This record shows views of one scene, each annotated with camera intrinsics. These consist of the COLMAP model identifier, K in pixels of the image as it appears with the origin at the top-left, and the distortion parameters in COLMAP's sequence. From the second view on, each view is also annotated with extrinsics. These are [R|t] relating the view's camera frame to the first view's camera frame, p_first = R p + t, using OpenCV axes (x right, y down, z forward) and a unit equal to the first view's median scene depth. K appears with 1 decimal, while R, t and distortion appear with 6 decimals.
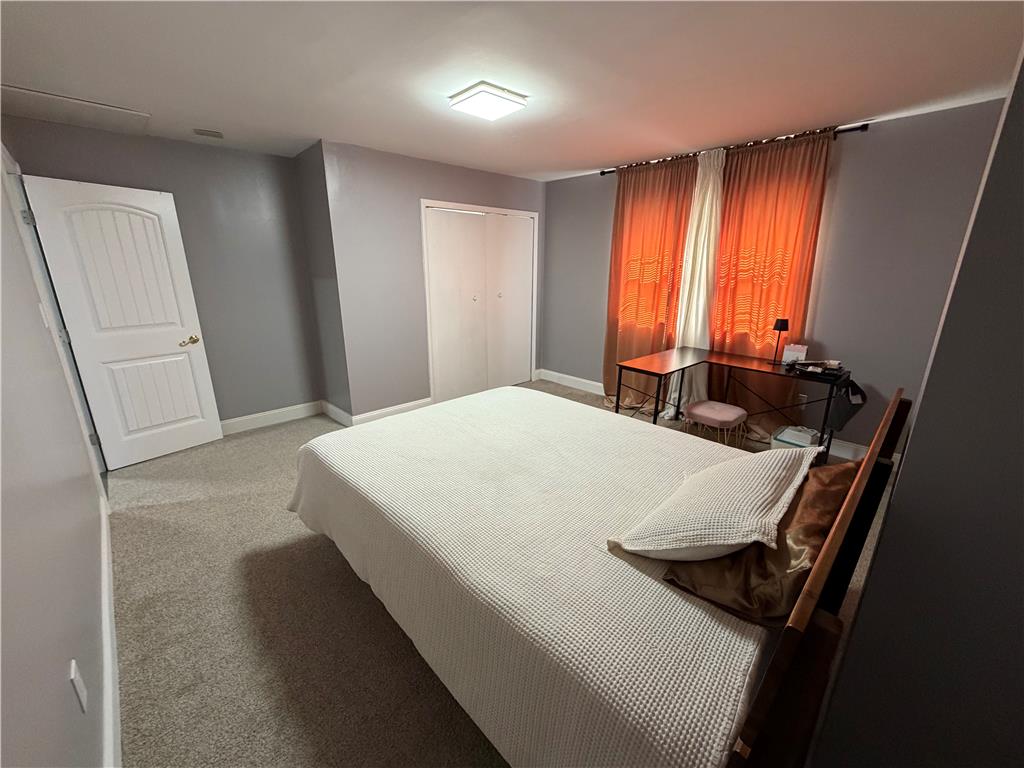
lens RADIAL K [[408.1, 0, 511.3], [0, 408.1, 384.0], [0, 0, 1]] dist [0.002386, -0.000118]
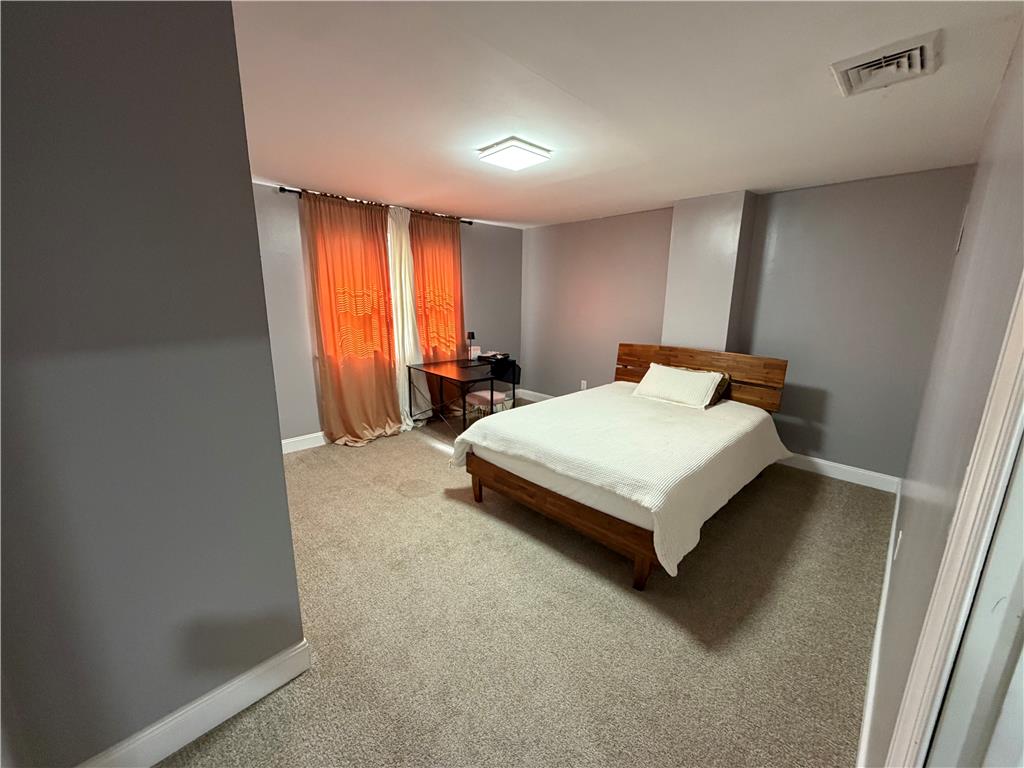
lens RADIAL K [[408.1, 0, 512.0], [0, 408.1, 385.8], [0, 0, 1]] dist [0.002386, -0.000118]
pose [[-0.018814, -0.219440, 0.975445, -0.809451], [0.269185, 0.938481, 0.216317, -0.229056], [-0.962905, 0.266645, 0.041413, 0.731454]]
